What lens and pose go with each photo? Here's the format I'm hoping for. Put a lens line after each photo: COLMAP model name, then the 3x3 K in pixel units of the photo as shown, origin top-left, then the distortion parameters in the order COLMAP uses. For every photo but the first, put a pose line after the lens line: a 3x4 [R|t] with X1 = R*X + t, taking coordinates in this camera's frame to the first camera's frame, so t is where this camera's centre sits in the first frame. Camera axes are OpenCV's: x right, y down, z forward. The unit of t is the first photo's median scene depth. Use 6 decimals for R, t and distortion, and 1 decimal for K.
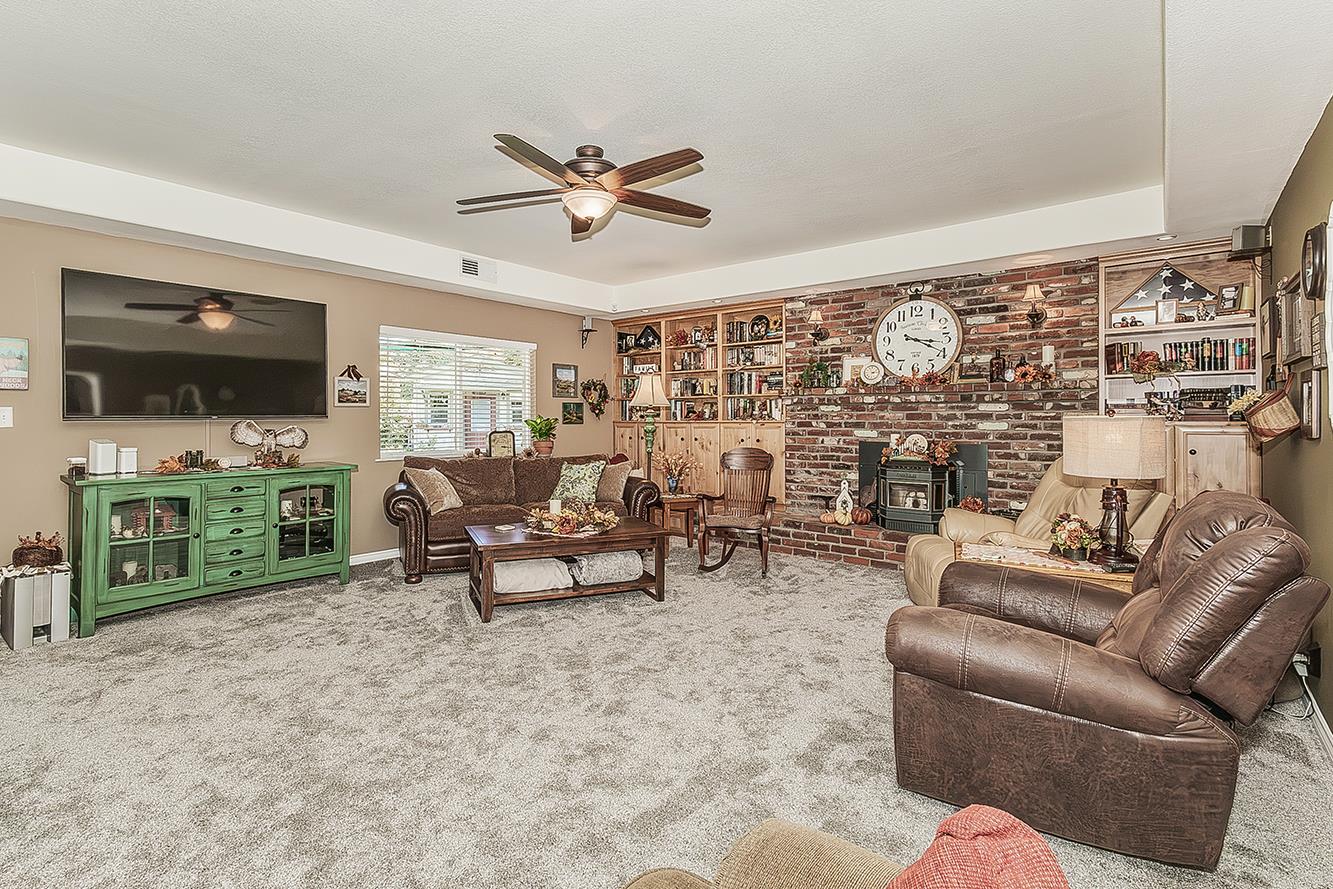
lens RADIAL K [[607.6, 0, 668.3], [0, 607.6, 411.2], [0, 0, 1]] dist [0.005212, 0.000228]
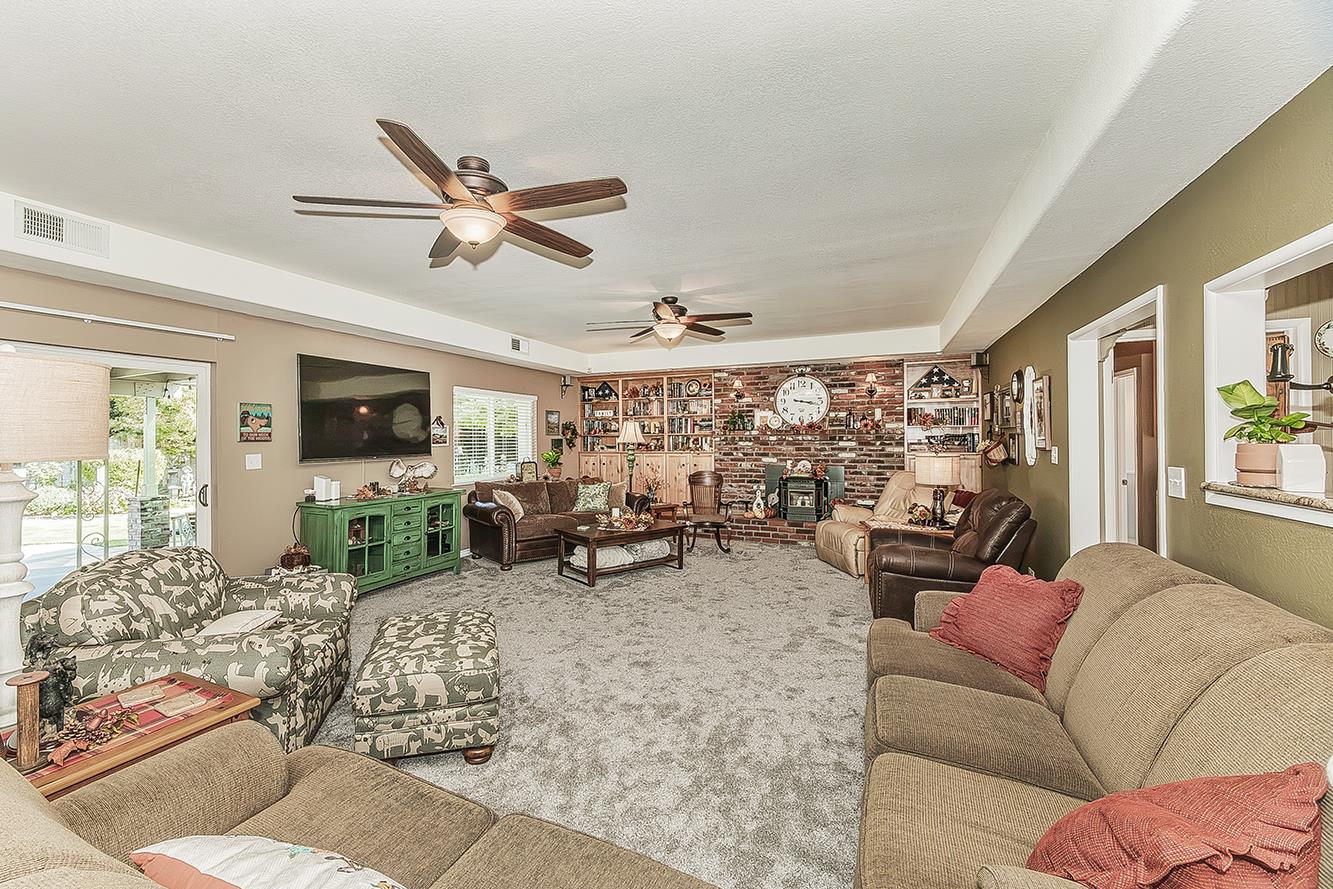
lens RADIAL K [[529.2, 0, 645.3], [0, 529.2, 430.7], [0, 0, 1]] dist [-0.000683, 0.000039]
pose [[0.966258, -0.000347, 0.257577, -0.349072], [0.001858, 0.999982, -0.005620, -0.032782], [-0.257571, 0.005909, 0.966241, -0.241879]]
